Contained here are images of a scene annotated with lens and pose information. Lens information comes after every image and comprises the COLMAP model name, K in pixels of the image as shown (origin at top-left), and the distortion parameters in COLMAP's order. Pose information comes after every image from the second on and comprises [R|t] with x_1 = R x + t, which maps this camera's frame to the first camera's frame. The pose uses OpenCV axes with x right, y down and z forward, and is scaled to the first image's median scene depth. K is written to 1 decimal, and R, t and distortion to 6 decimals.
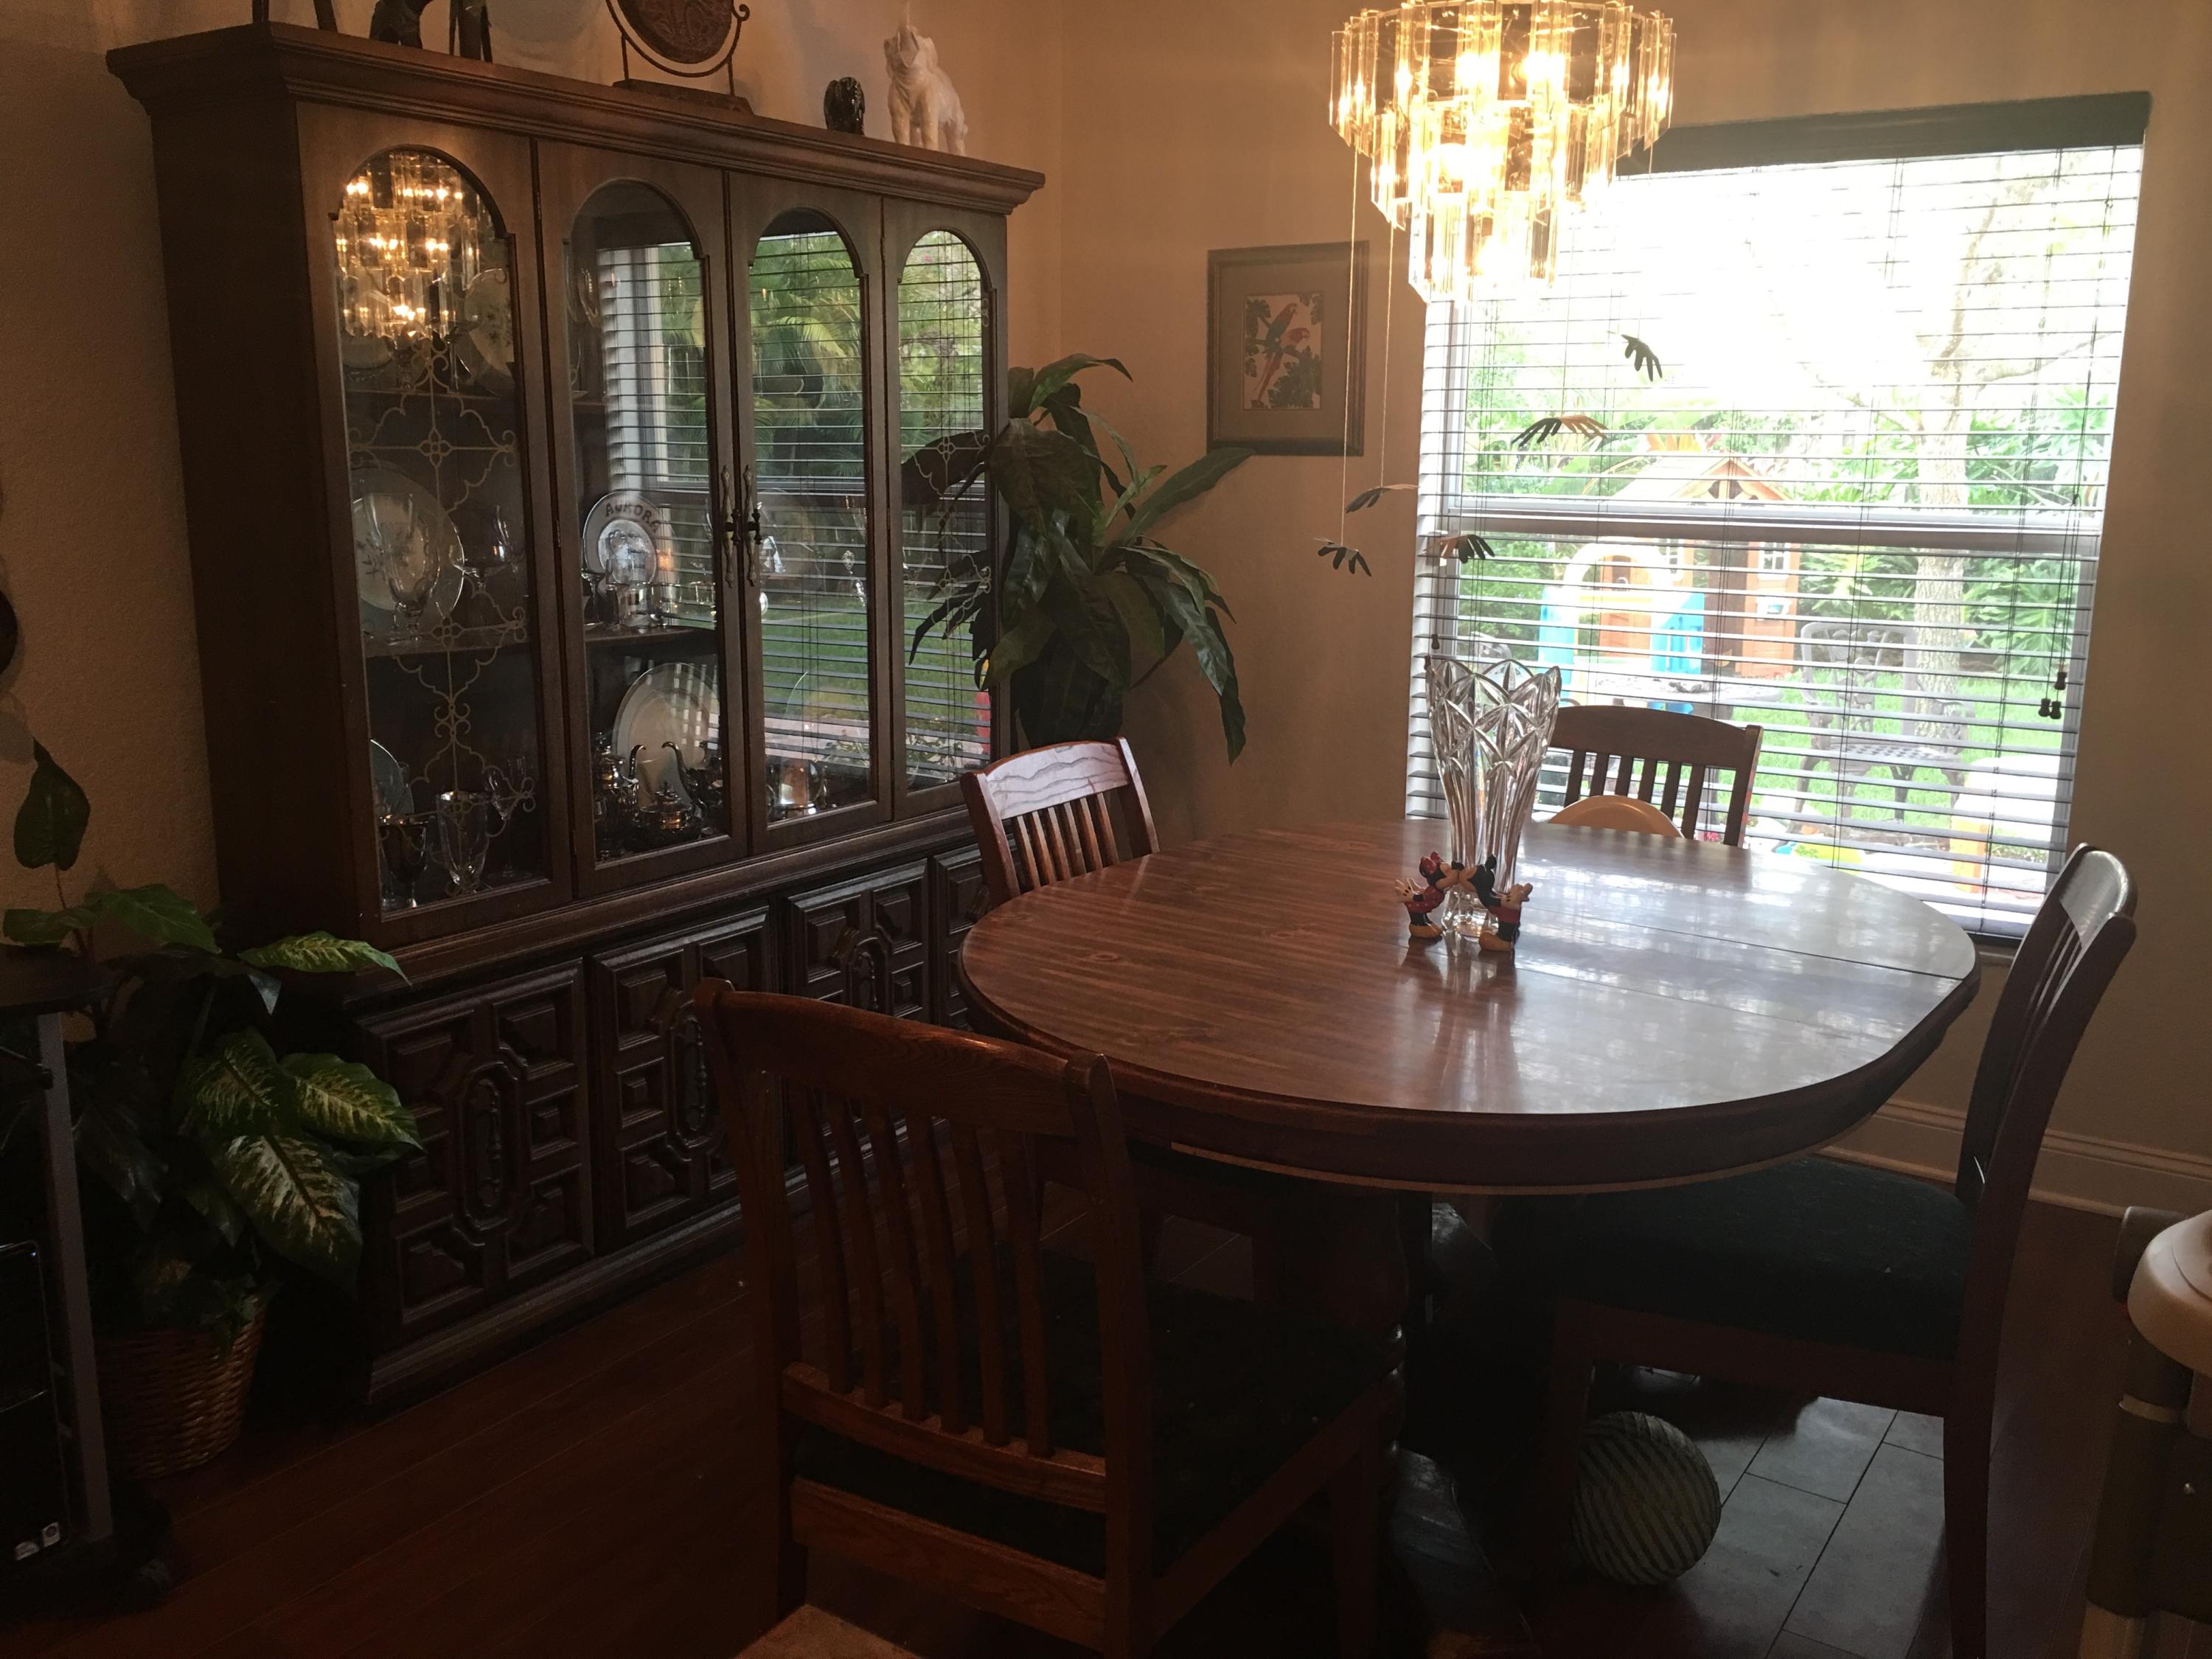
lens RADIAL K [[1900.3, 0, 1116.0], [0, 1900.3, 816.5], [0, 0, 1]] dist [0.046546, -0.005383]
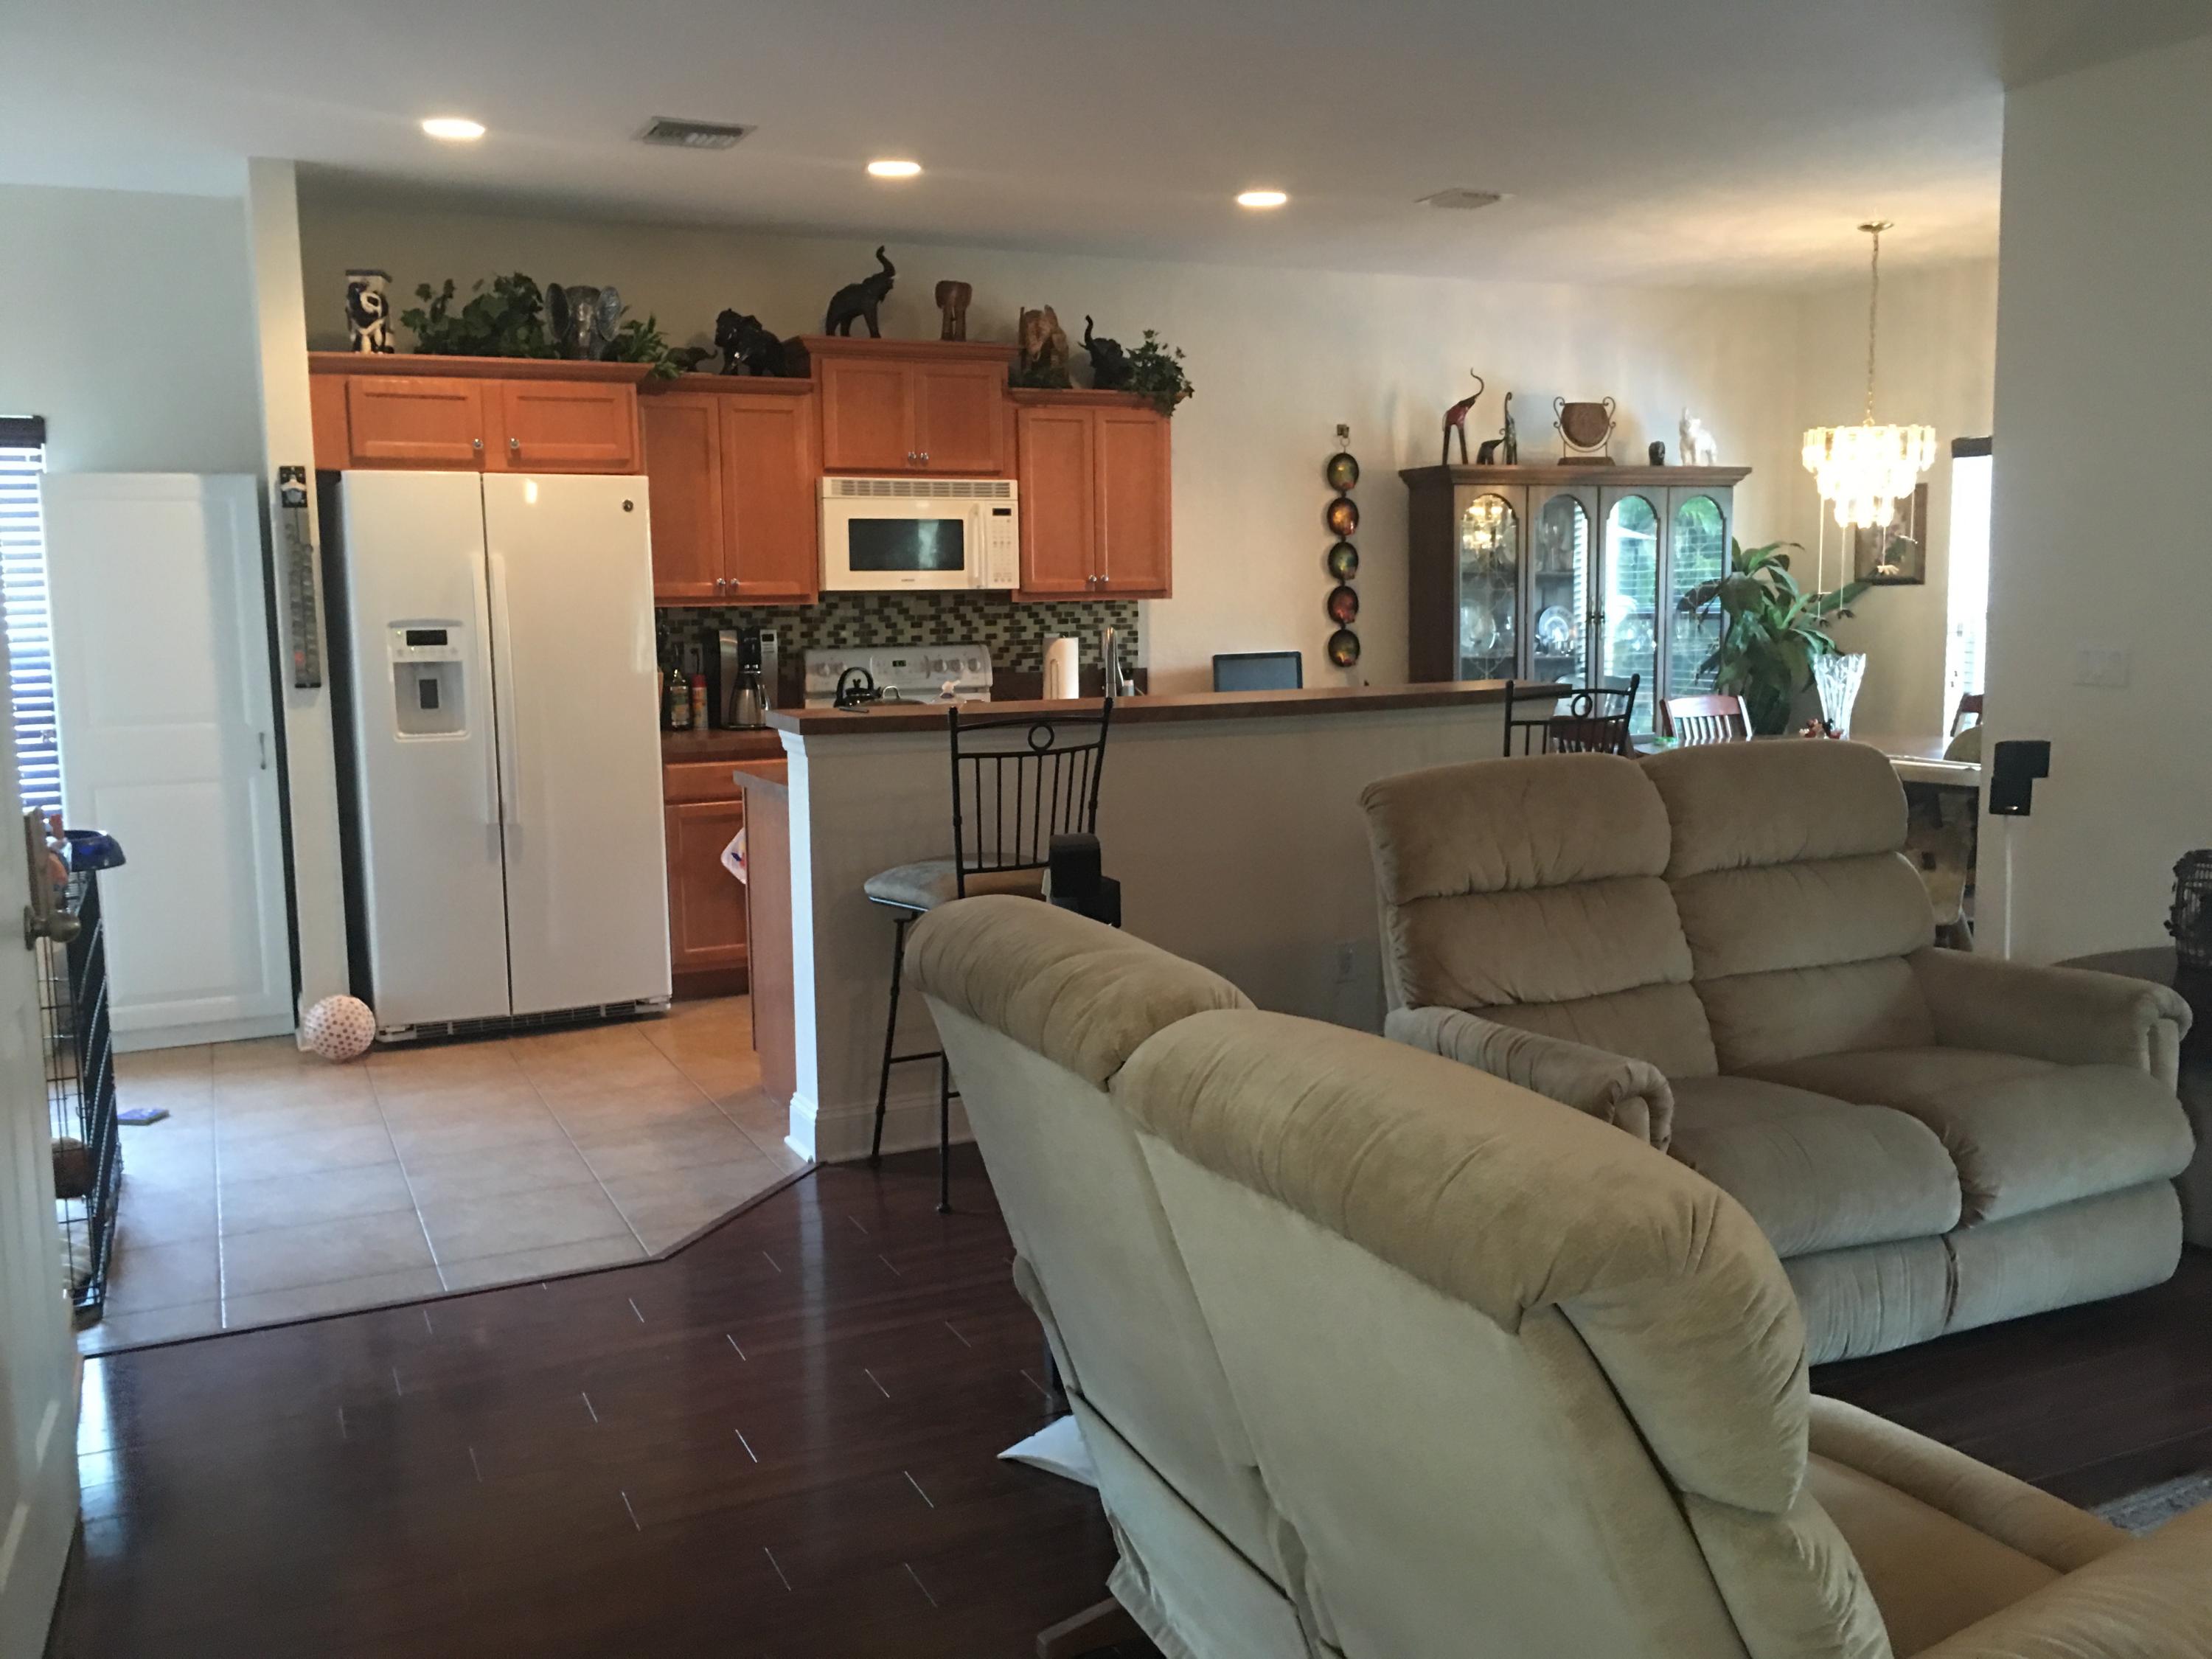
lens RADIAL K [[1900.3, 0, 1115.8], [0, 1900.3, 829.4], [0, 0, 1]] dist [0.046546, -0.005383]
pose [[0.860314, 0.038893, -0.508279, 0.602793], [-0.076022, 0.995724, -0.052483, 0.340349], [0.504065, 0.083792, 0.859592, -1.632952]]
